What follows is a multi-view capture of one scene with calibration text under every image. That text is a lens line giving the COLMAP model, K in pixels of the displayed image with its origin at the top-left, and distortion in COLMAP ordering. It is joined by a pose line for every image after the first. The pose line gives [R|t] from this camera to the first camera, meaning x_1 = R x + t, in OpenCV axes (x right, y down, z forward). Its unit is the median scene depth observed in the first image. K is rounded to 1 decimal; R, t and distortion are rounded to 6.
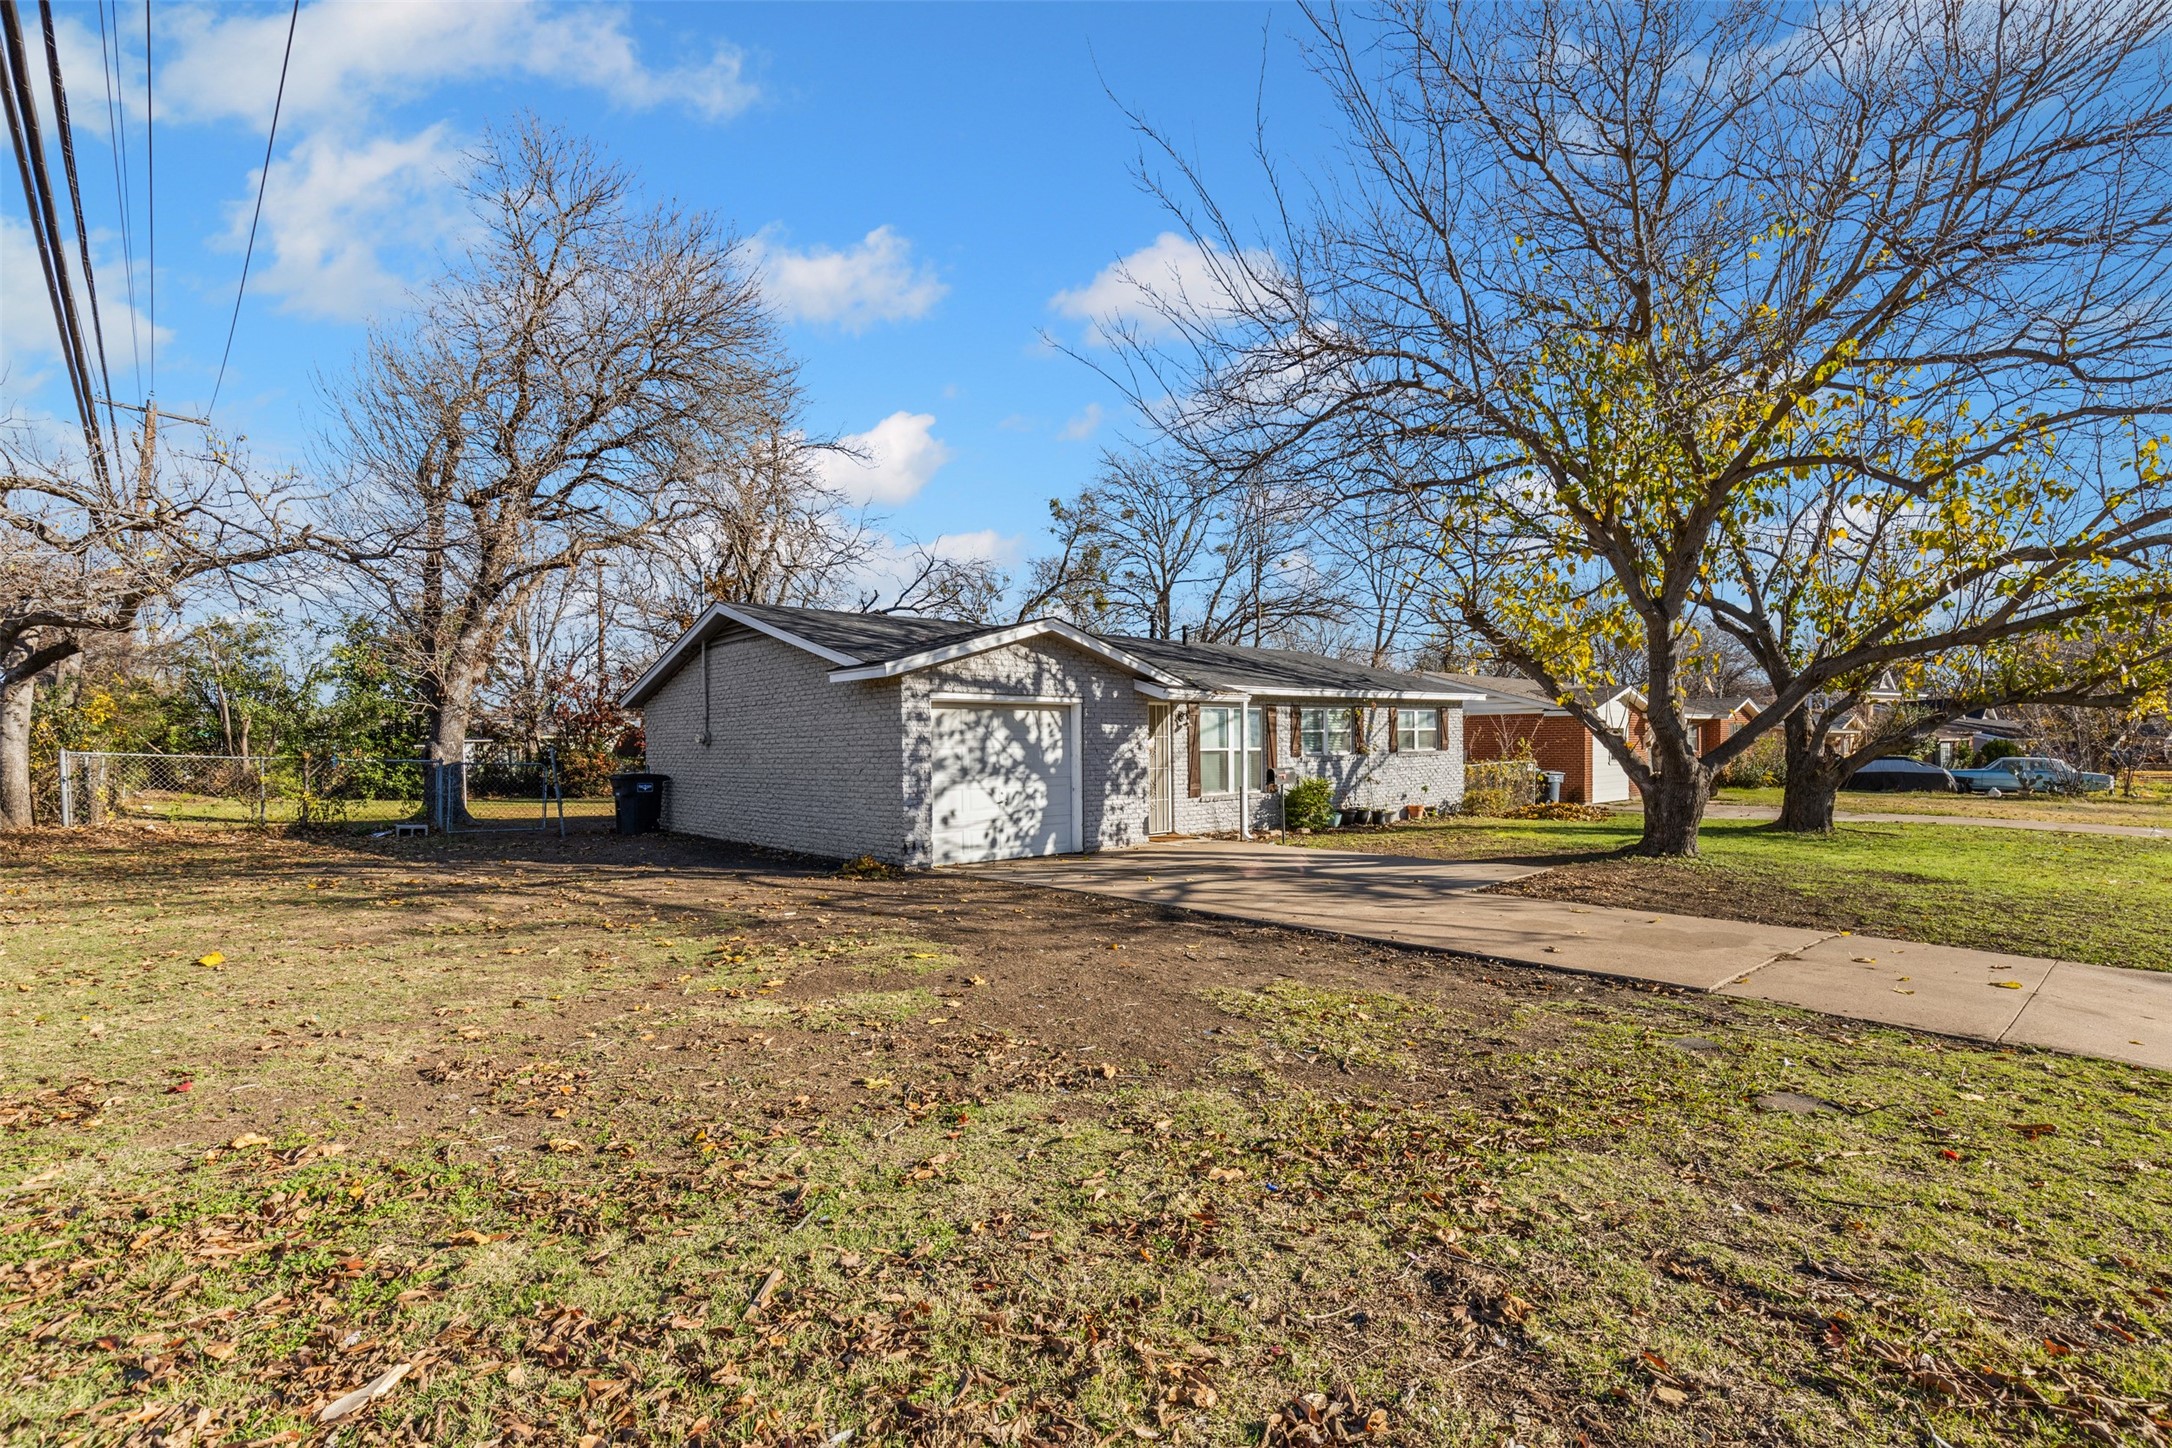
lens RADIAL K [[981.9, 0, 1086.0], [0, 981.9, 724.0], [0, 0, 1]] dist [-0.000780, -0.000032]
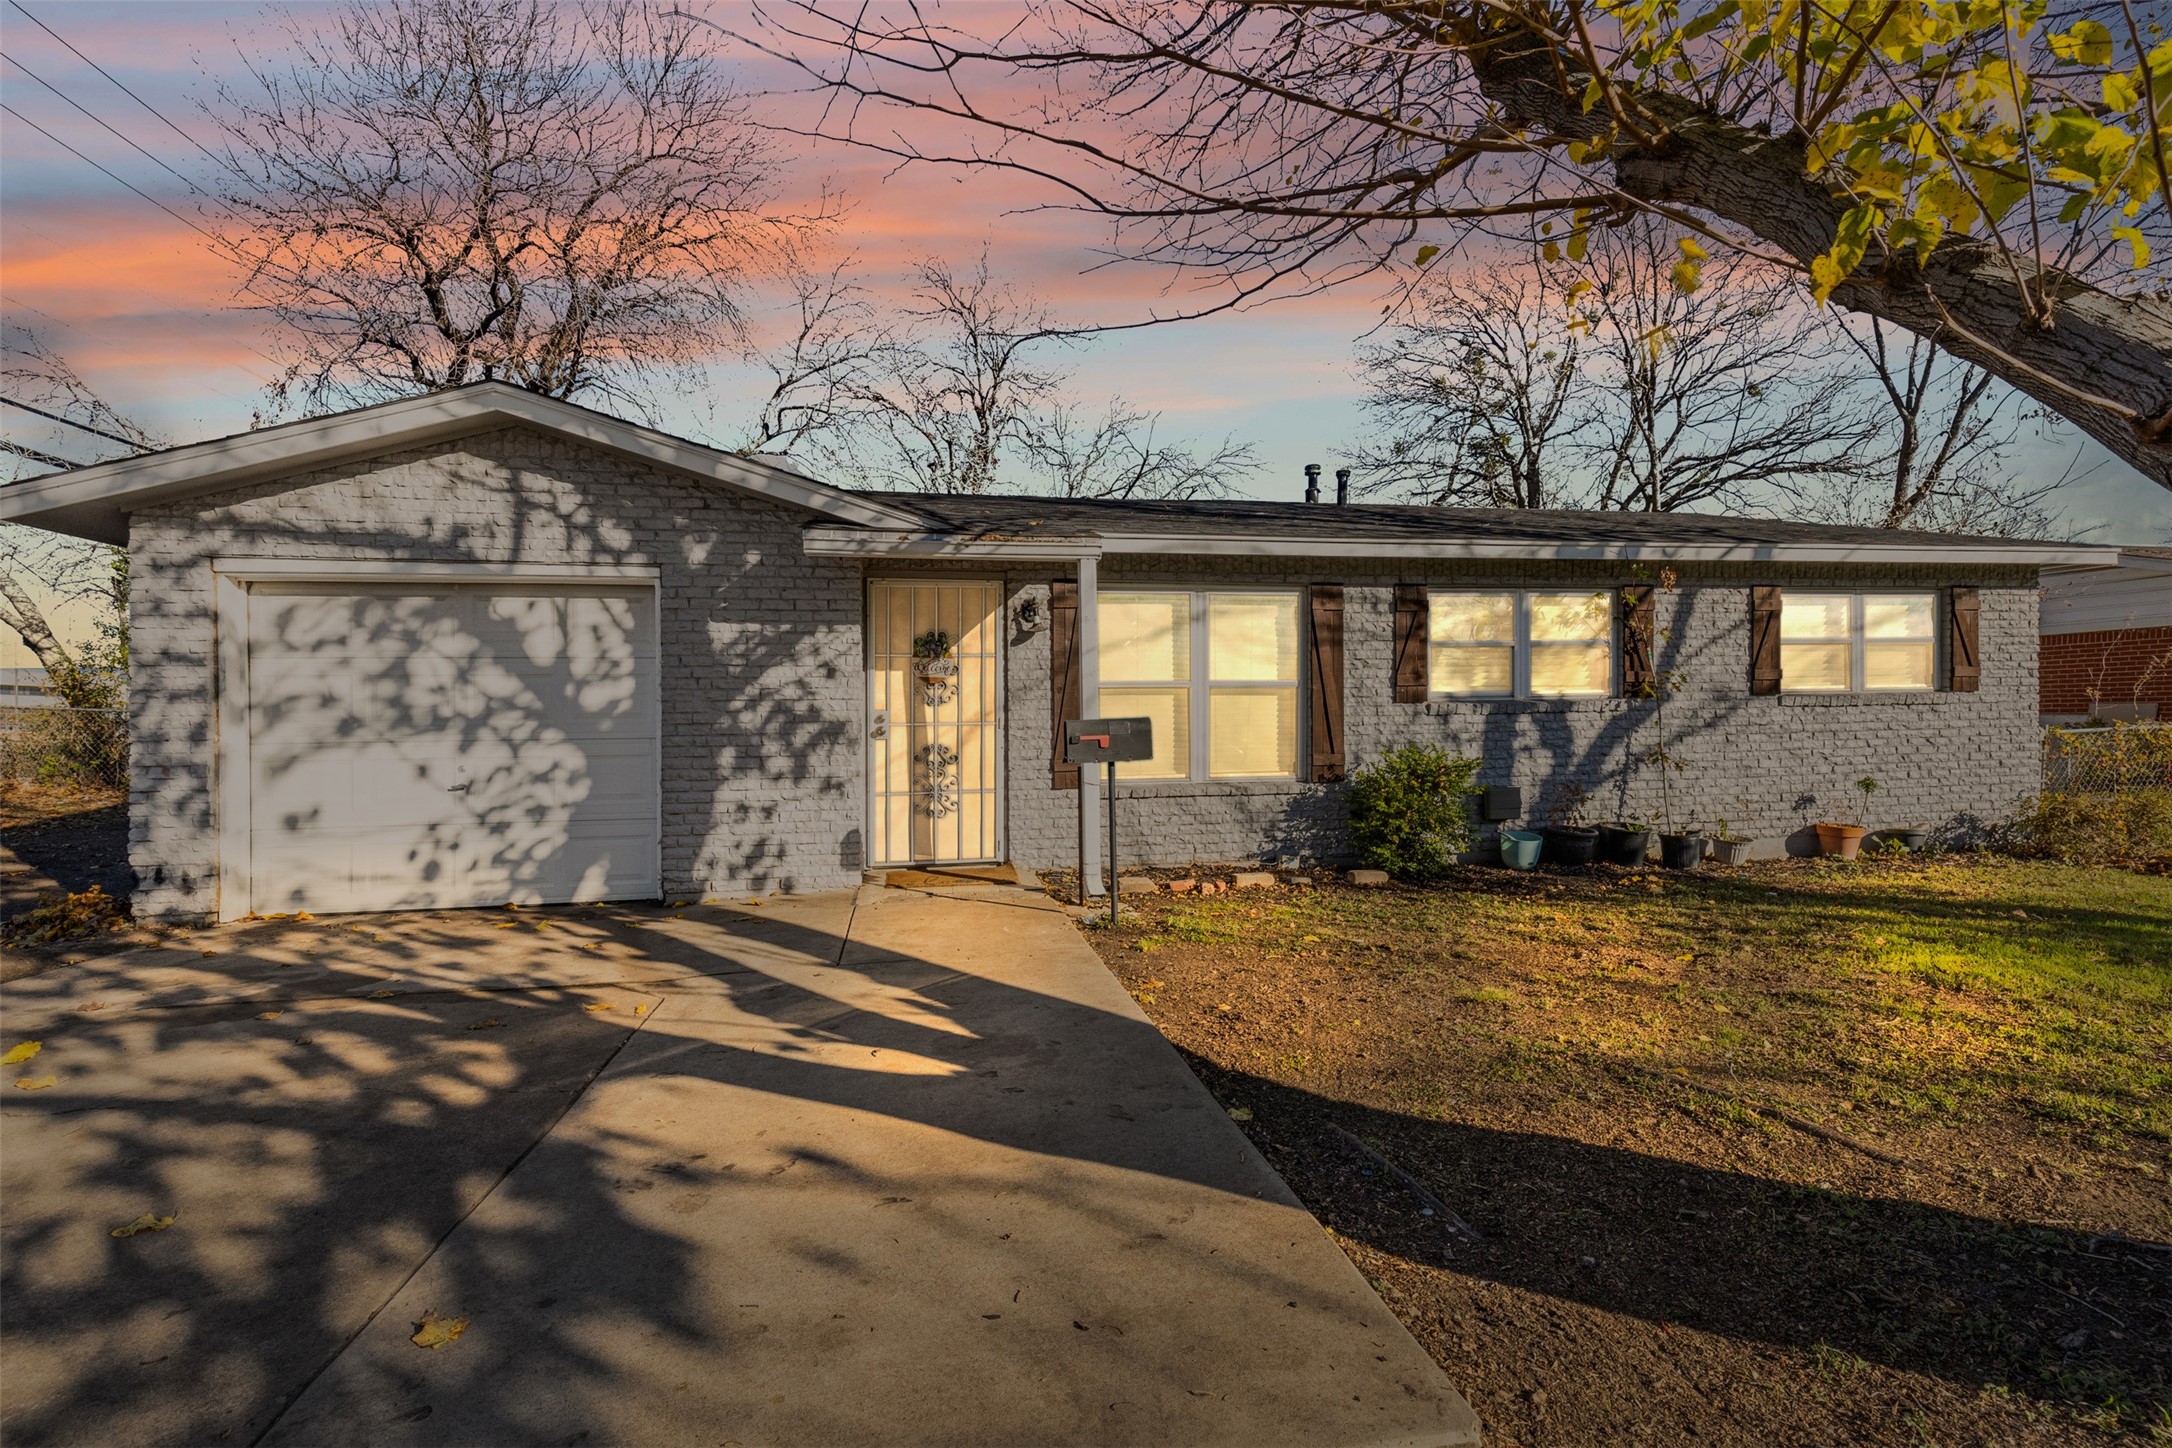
lens RADIAL K [[985.0, 0, 1095.2], [0, 985.0, 713.4], [0, 0, 1]] dist [0.004469, 0.000442]
pose [[0.858086, -0.002106, -0.513501, 0.414855], [0.013753, 0.999727, 0.018882, 0.036704], [0.513321, -0.023264, 0.857881, 0.717386]]
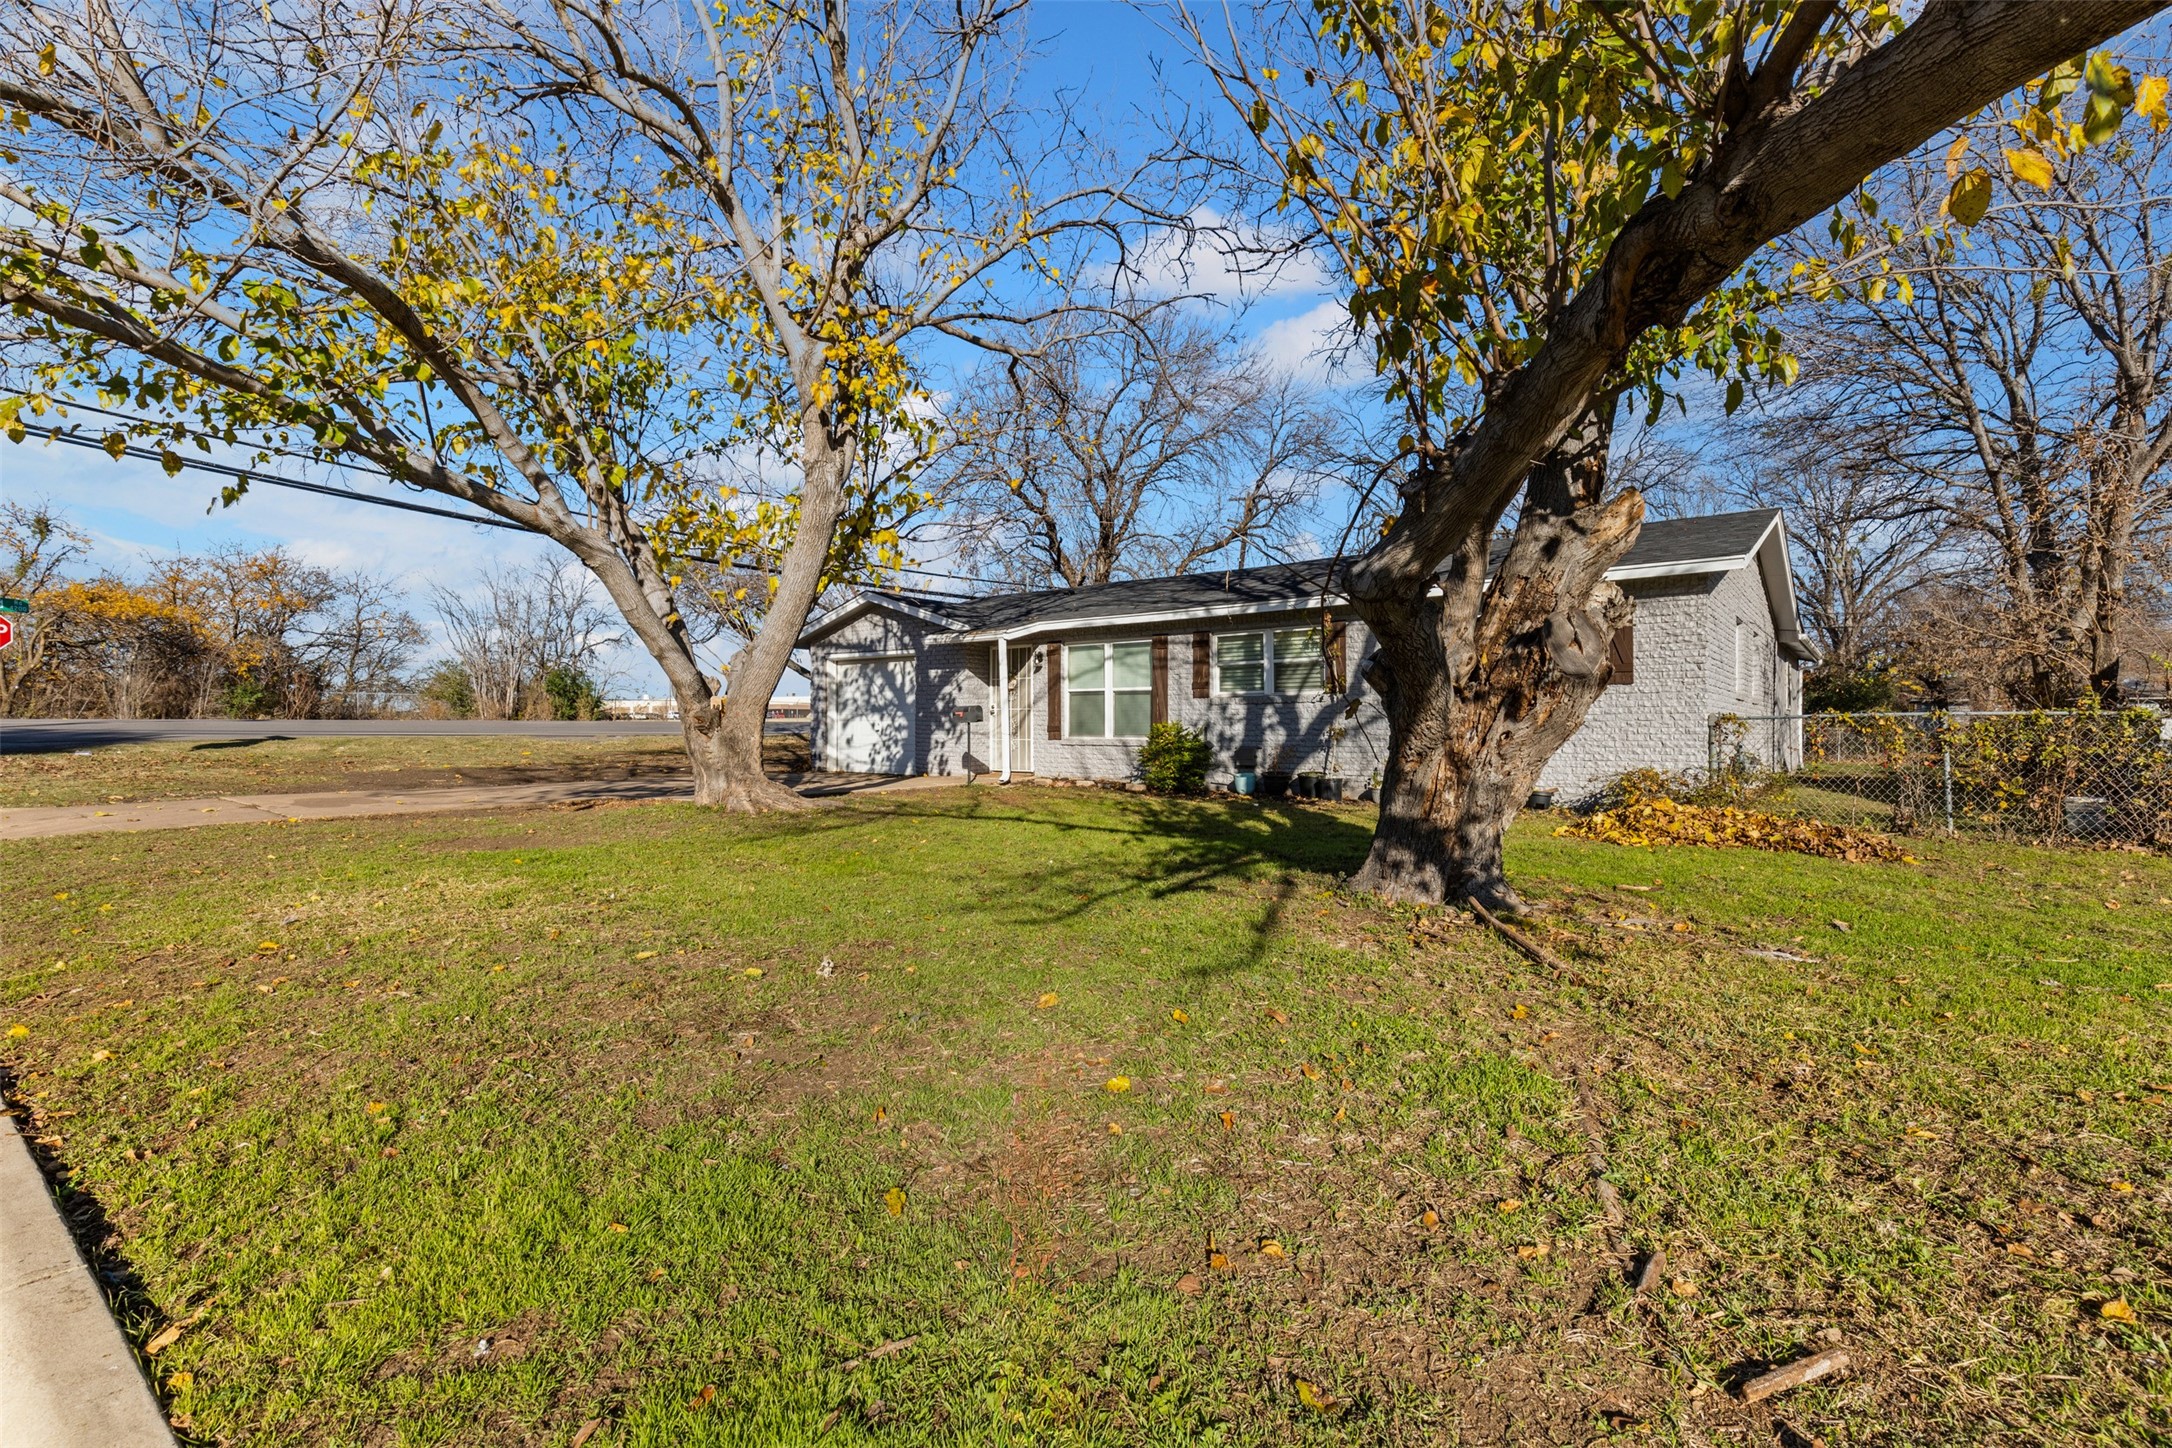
lens RADIAL K [[996.0, 0, 1093.1], [0, 996.0, 721.0], [0, 0, 1]] dist [0.012467, -0.000191]
pose [[0.176942, 0.001953, -0.984219, 1.260861], [0.016271, 0.999856, 0.004909, 0.059945], [0.984087, -0.016883, 0.176884, 1.006655]]
